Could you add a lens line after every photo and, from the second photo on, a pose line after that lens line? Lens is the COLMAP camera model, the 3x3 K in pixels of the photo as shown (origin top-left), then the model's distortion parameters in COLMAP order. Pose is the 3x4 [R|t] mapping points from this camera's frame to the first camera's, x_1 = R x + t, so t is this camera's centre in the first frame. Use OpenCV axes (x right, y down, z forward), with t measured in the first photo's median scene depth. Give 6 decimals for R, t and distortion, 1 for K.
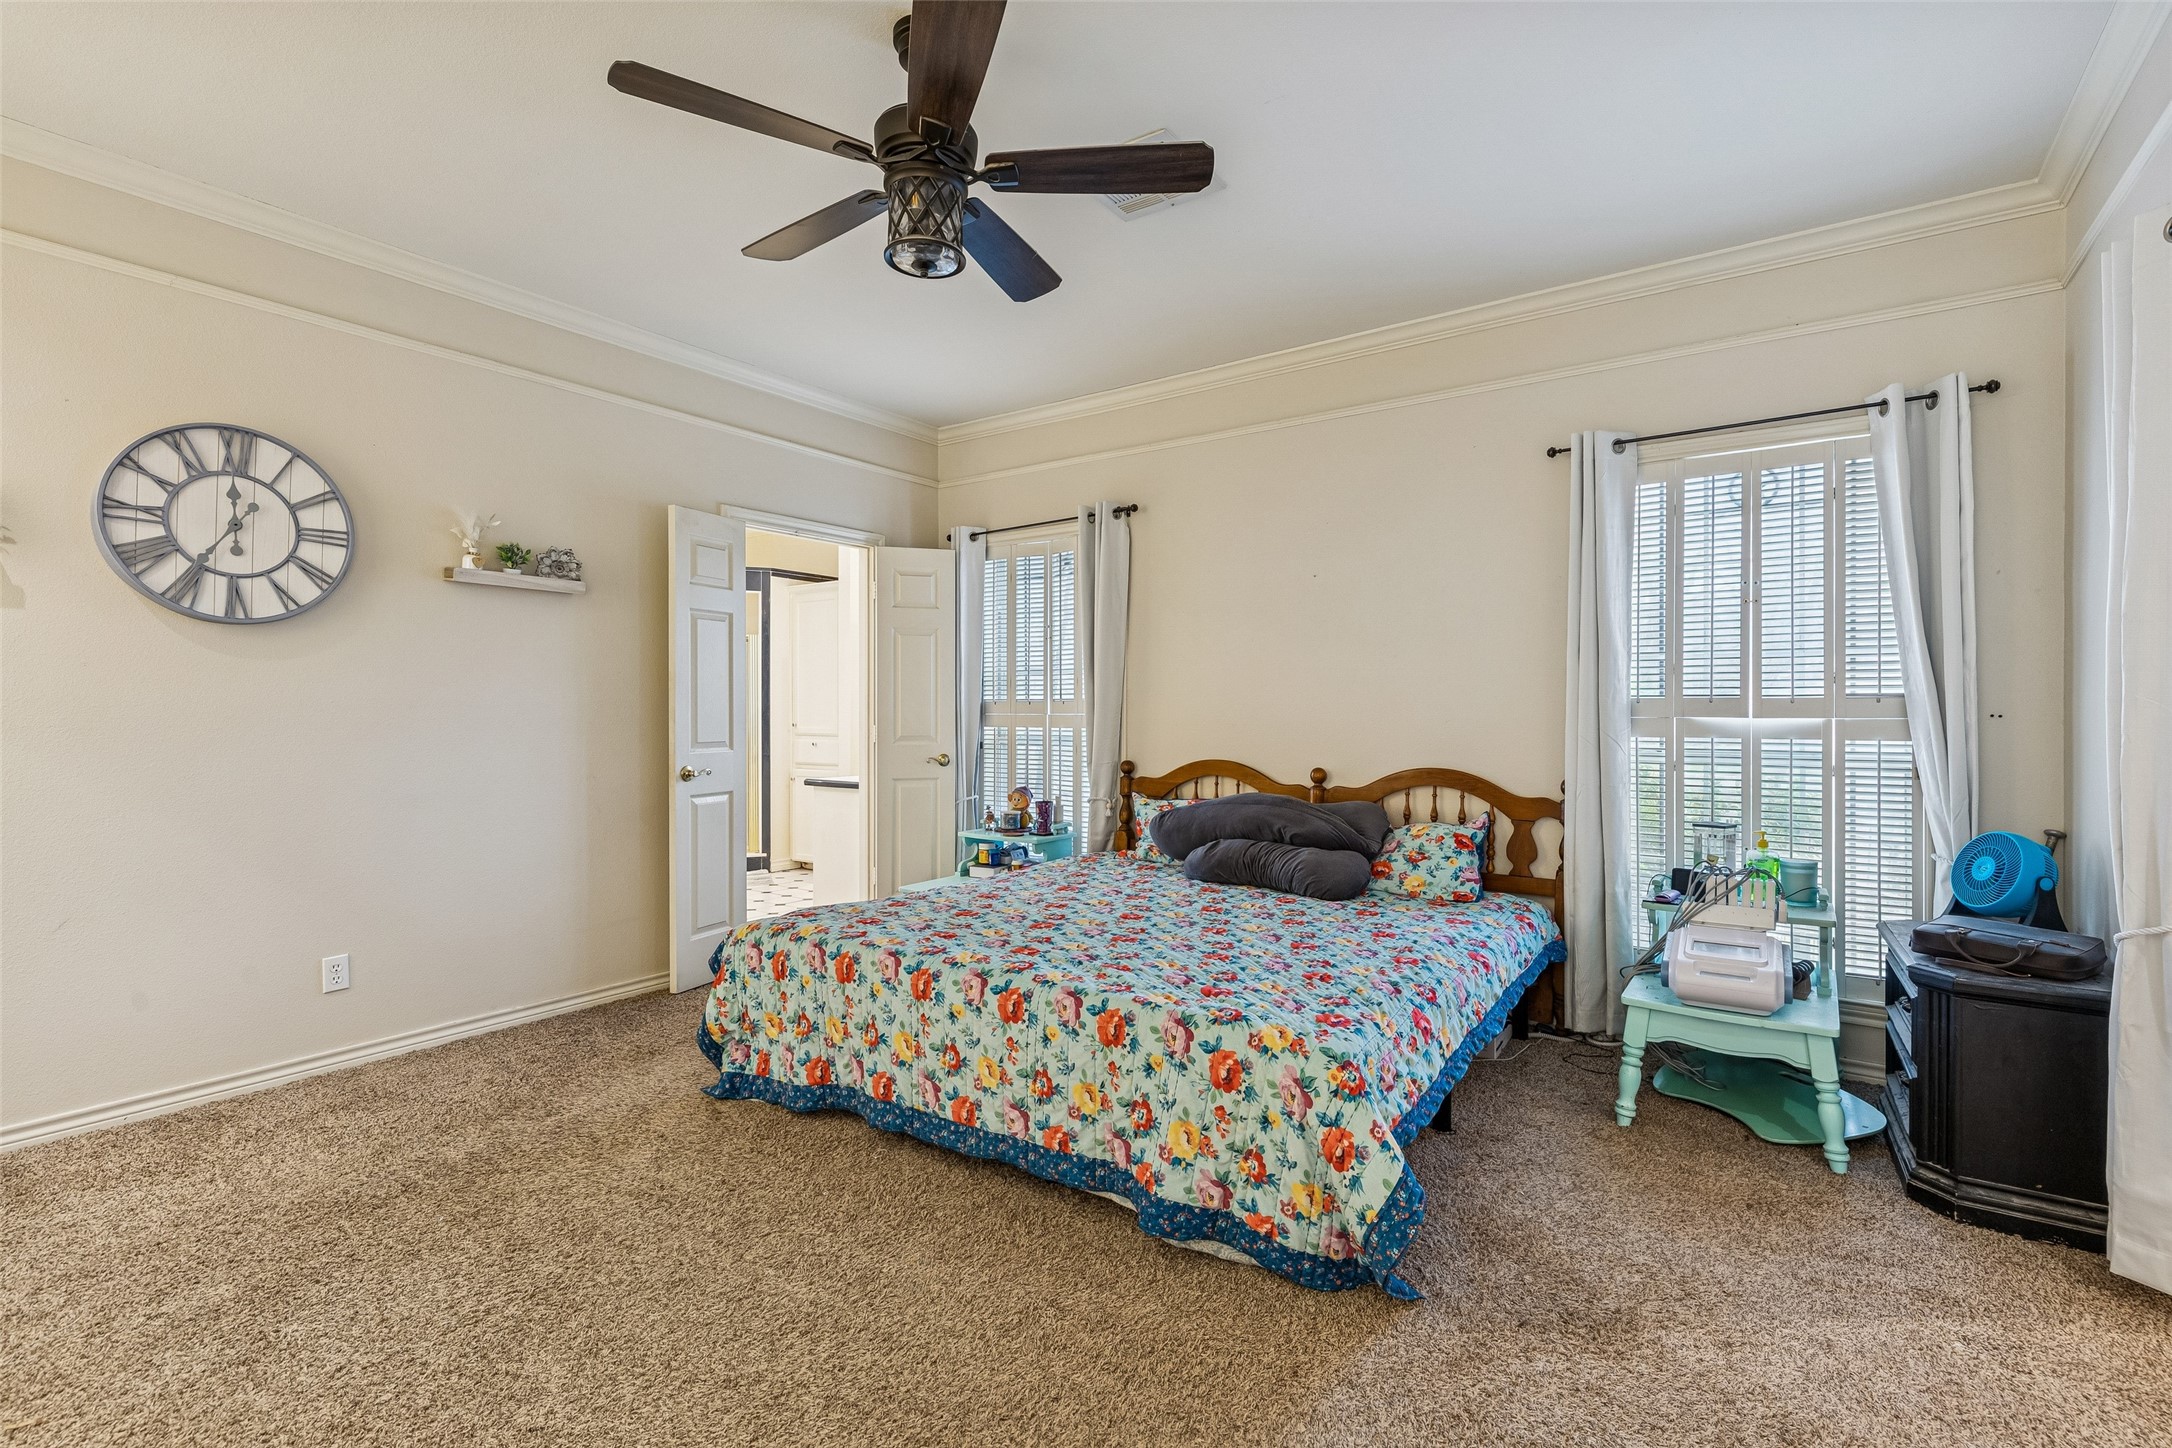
lens RADIAL K [[979.3, 0, 1093.0], [0, 979.3, 716.3], [0, 0, 1]] dist [0.008312, -0.000875]
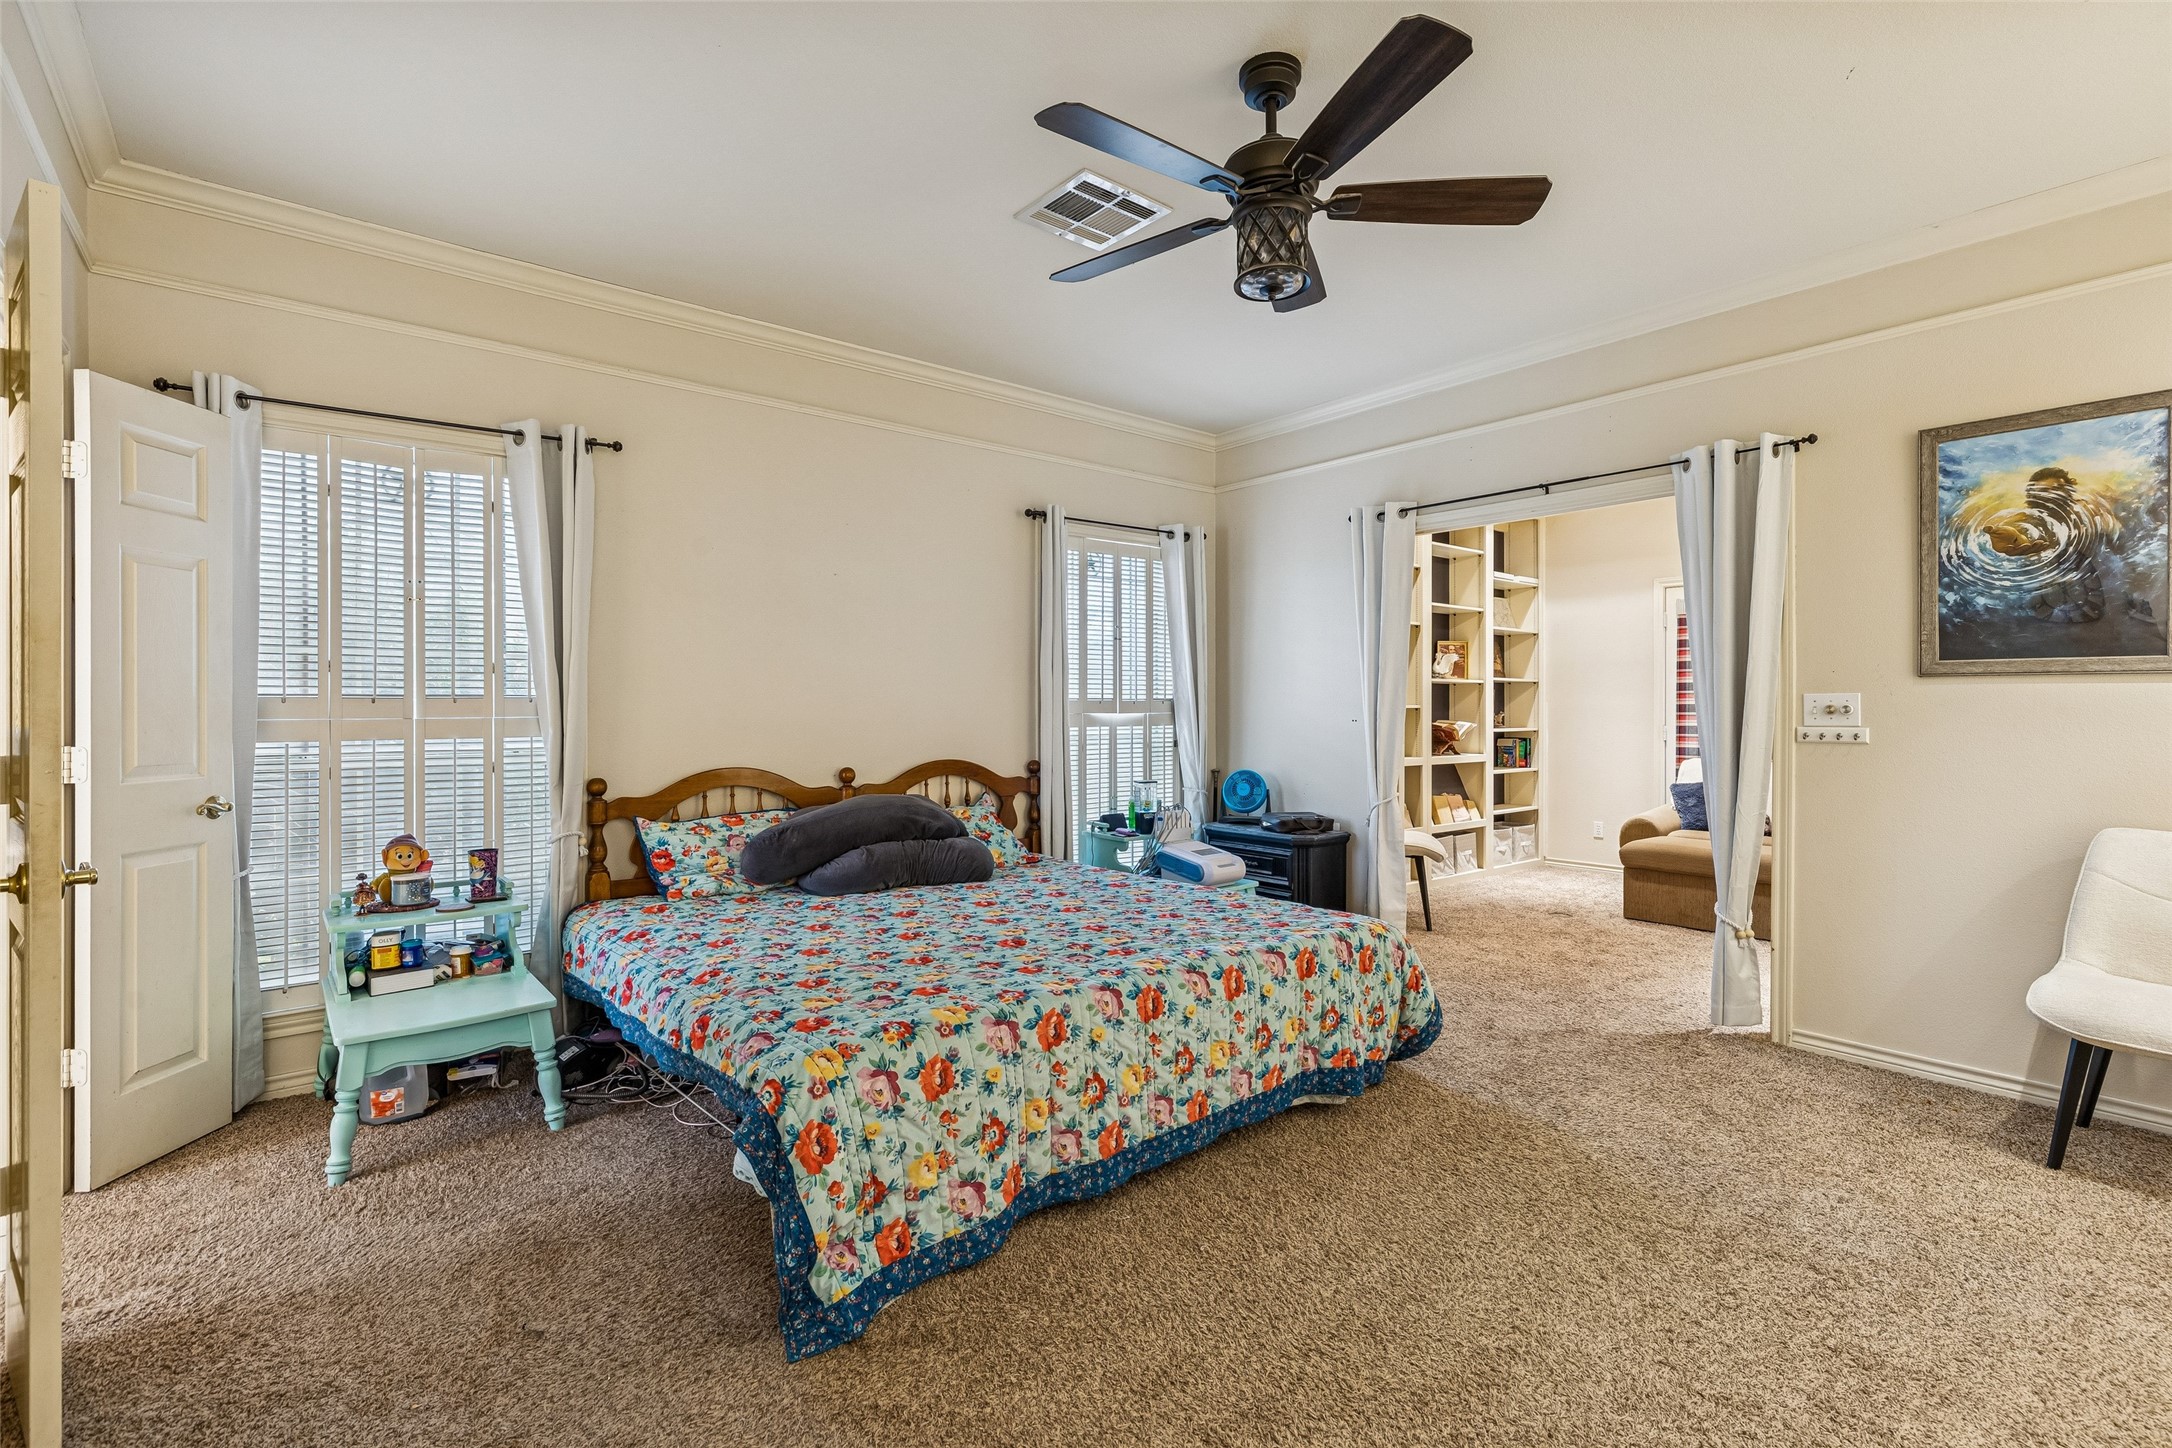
lens RADIAL K [[979.3, 0, 1093.0], [0, 979.3, 716.3], [0, 0, 1]] dist [0.008312, -0.000875]
pose [[0.272885, -0.010071, 0.961994, -0.827533], [0.008261, 0.999933, 0.008125, -0.007431], [-0.962011, 0.005730, 0.272950, 0.603198]]
